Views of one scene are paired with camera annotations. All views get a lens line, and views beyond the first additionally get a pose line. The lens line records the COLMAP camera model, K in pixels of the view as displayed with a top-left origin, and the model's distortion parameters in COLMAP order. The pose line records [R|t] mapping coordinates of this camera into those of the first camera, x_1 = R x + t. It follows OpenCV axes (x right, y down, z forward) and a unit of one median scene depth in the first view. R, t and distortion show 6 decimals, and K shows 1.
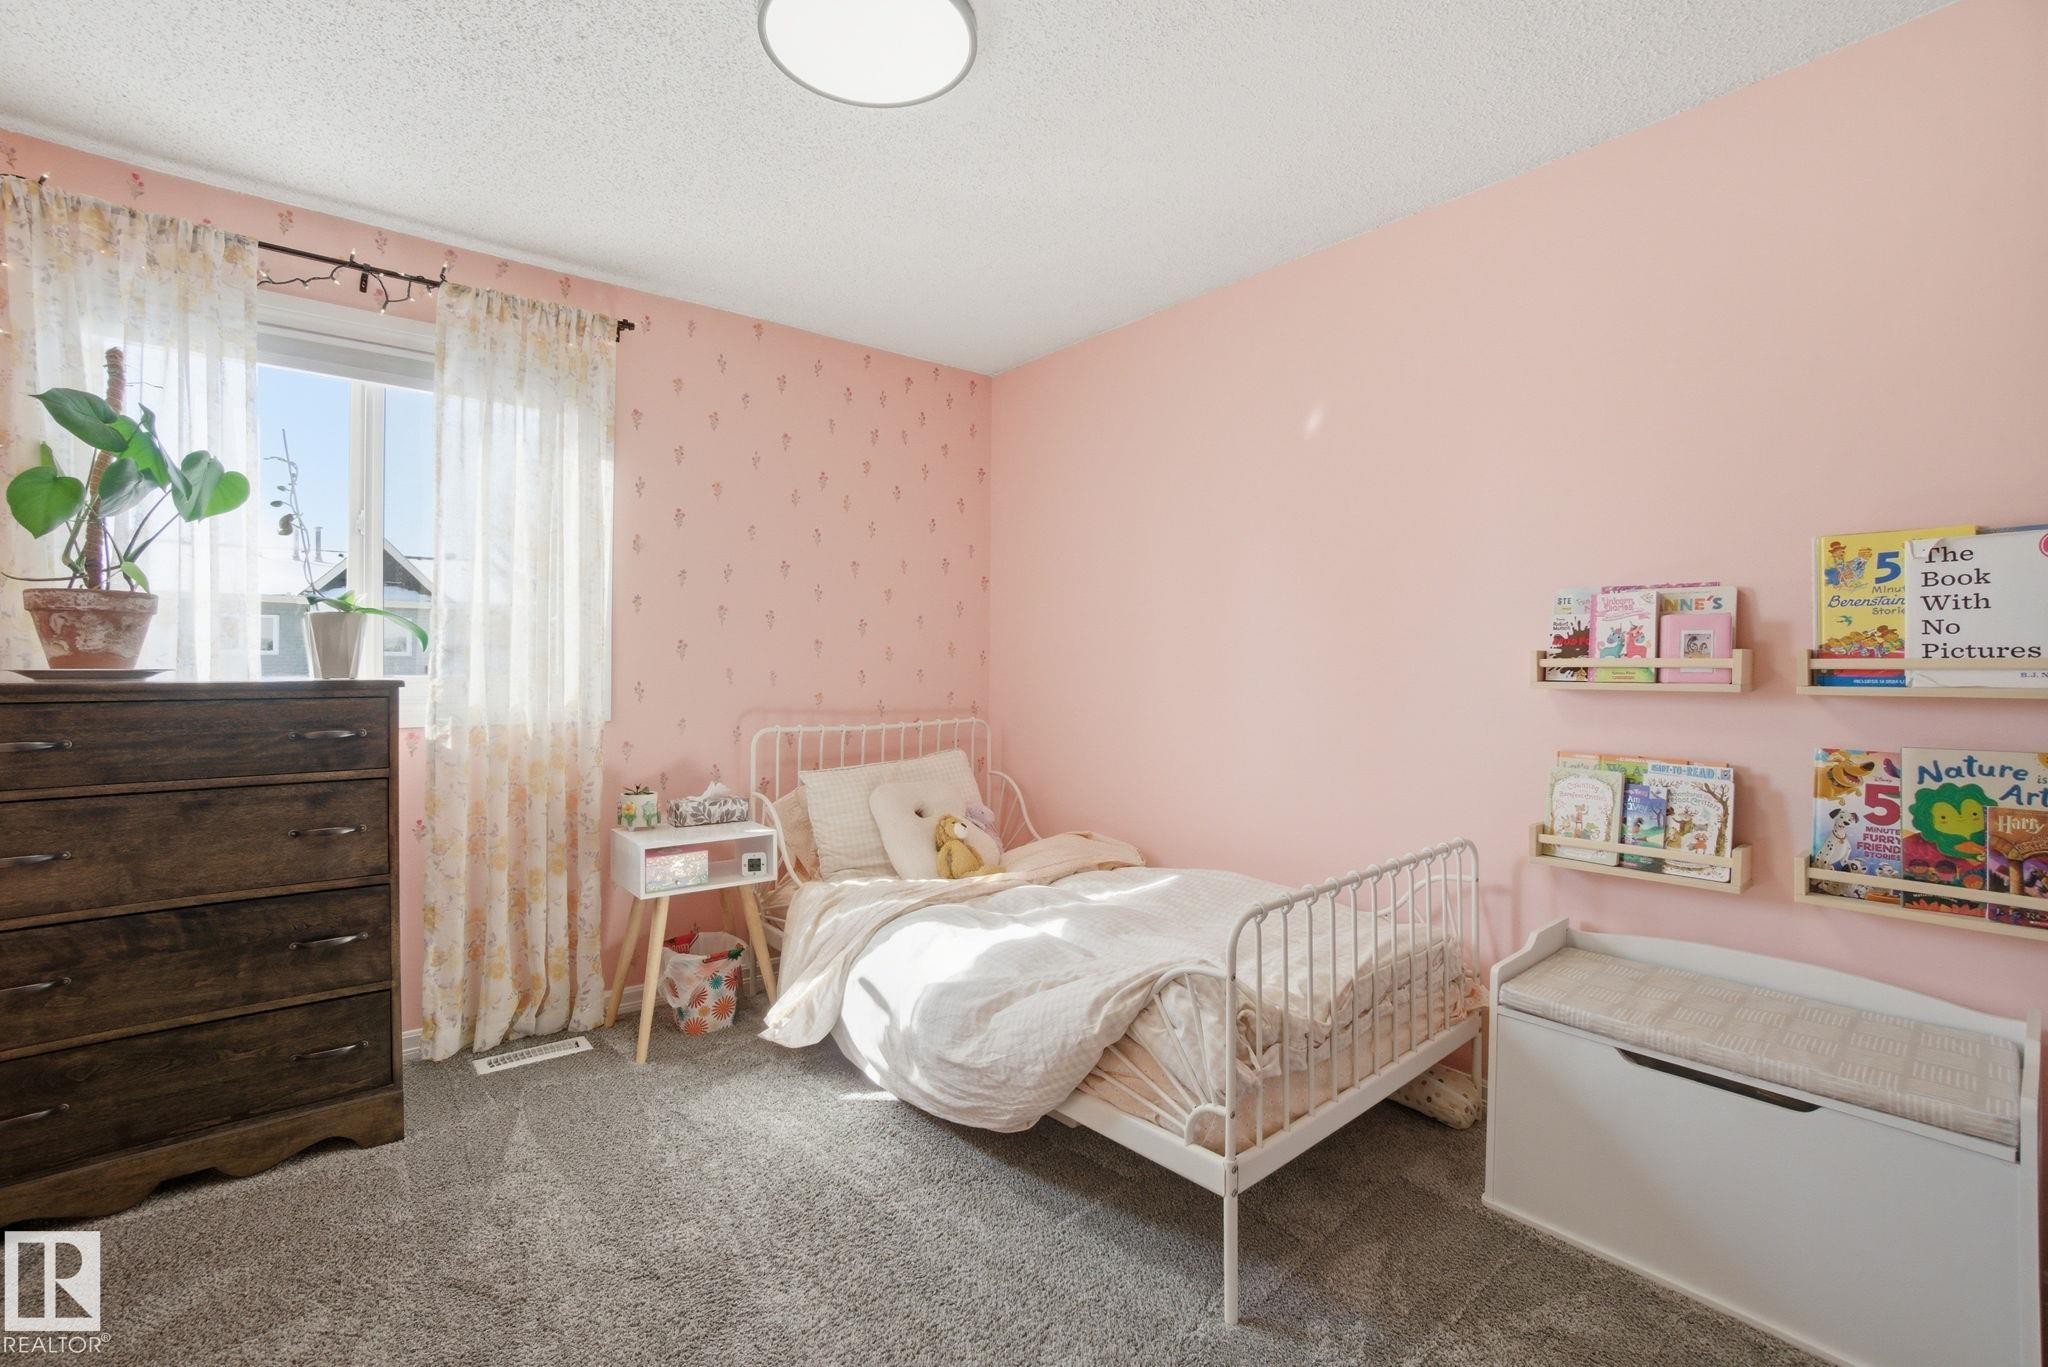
lens RADIAL K [[937.3, 0, 1027.5], [0, 937.3, 672.5], [0, 0, 1]] dist [-0.002595, 0.014707]
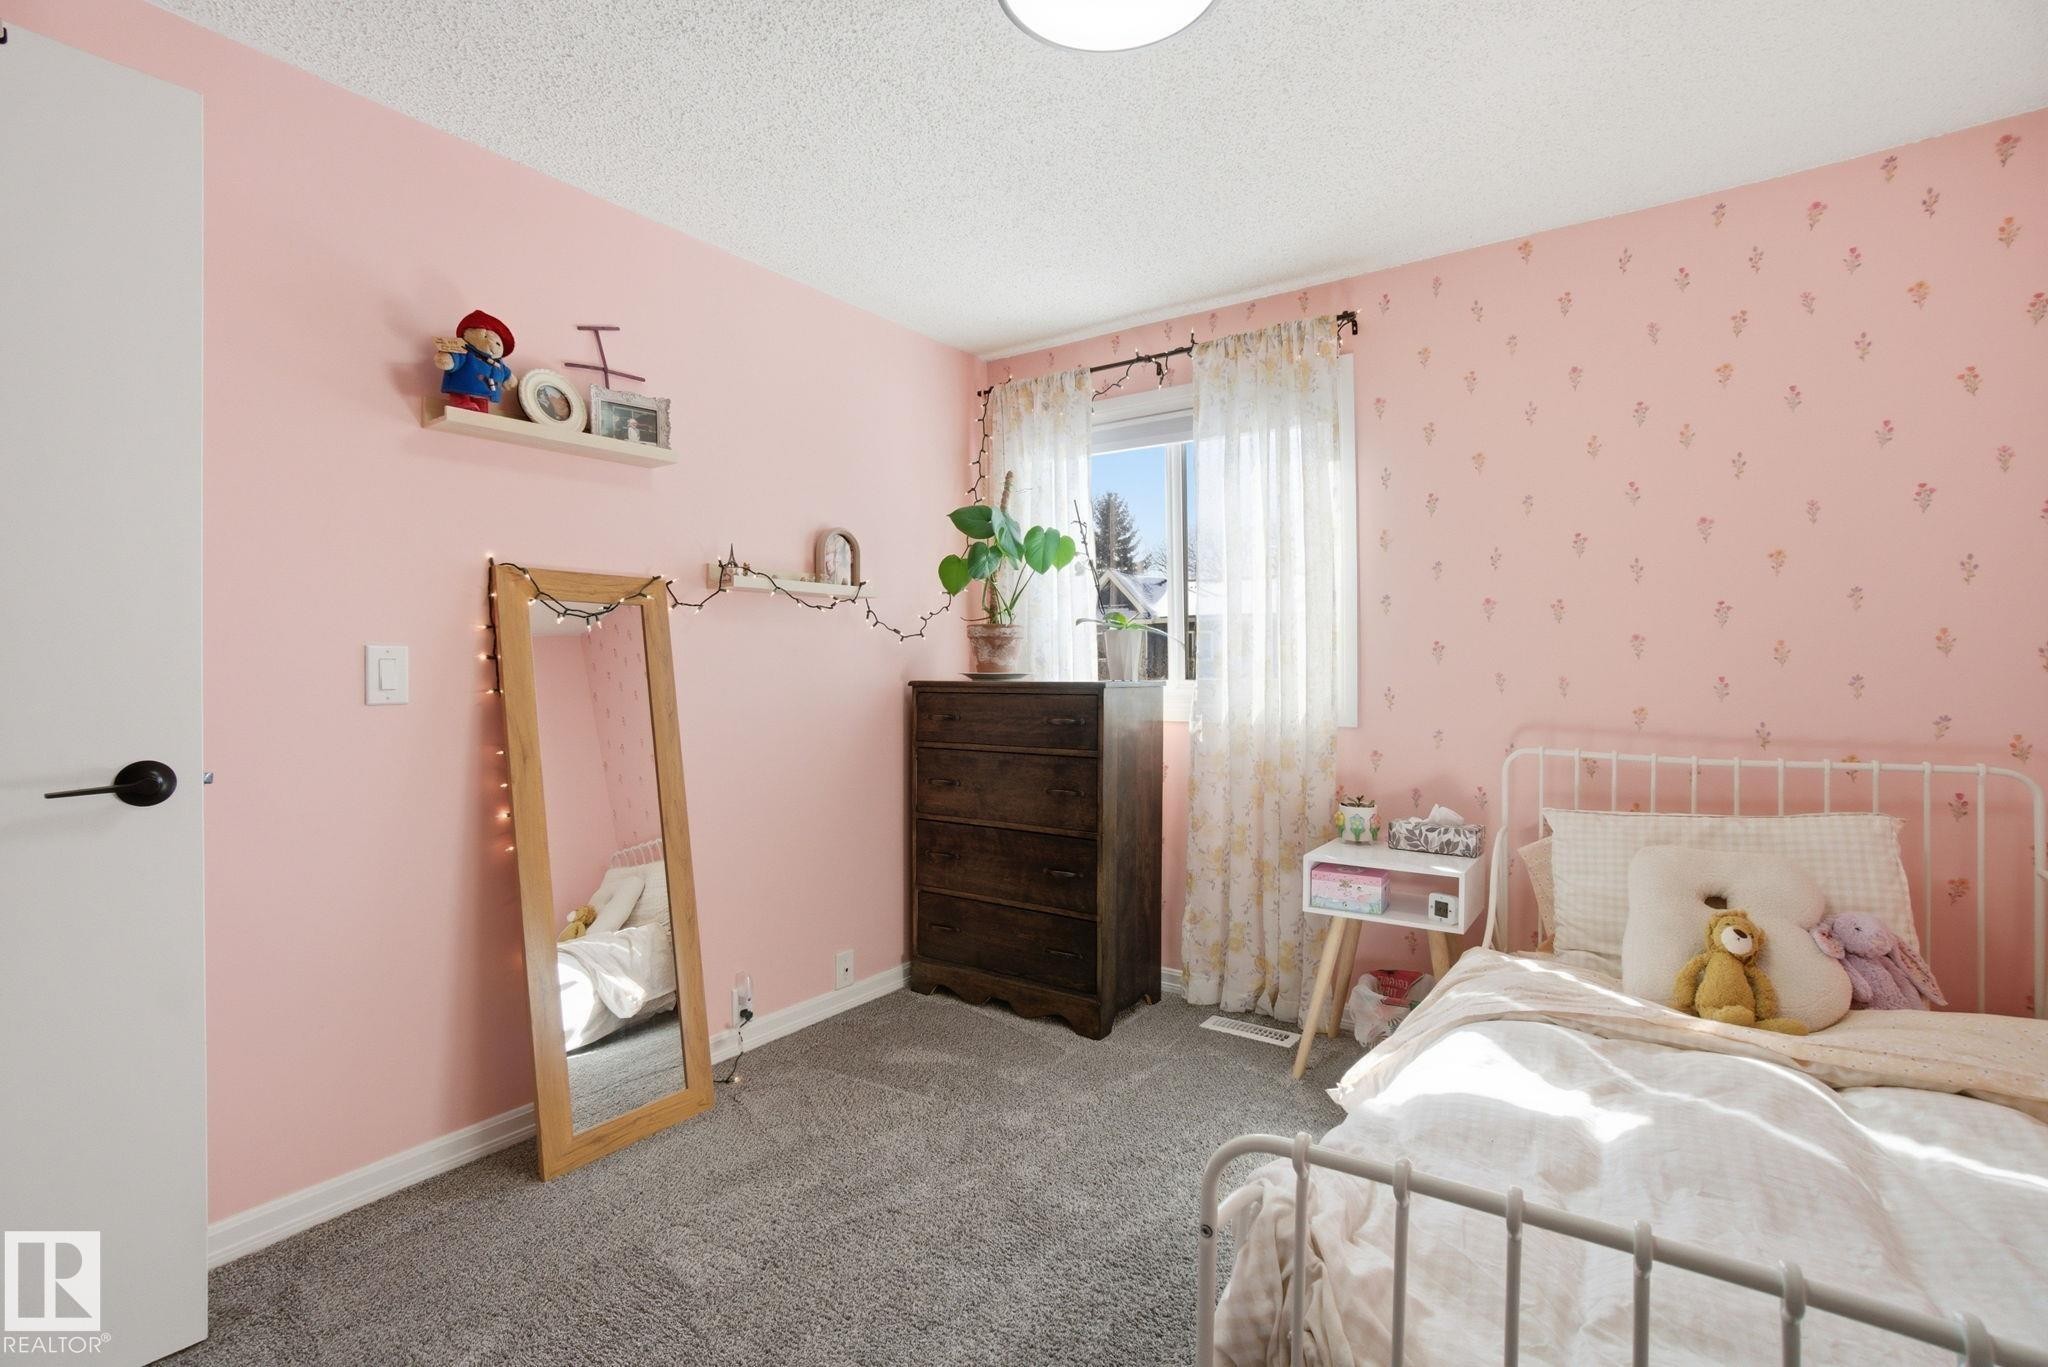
lens RADIAL K [[974.2, 0, 1025.4], [0, 974.2, 677.0], [0, 0, 1]] dist [-0.028659, 0.030718]
pose [[0.280765, 0.007395, -0.959748, 0.479431], [-0.005368, 0.999967, 0.006134, -0.005549], [0.959762, 0.003430, 0.280795, 0.445540]]
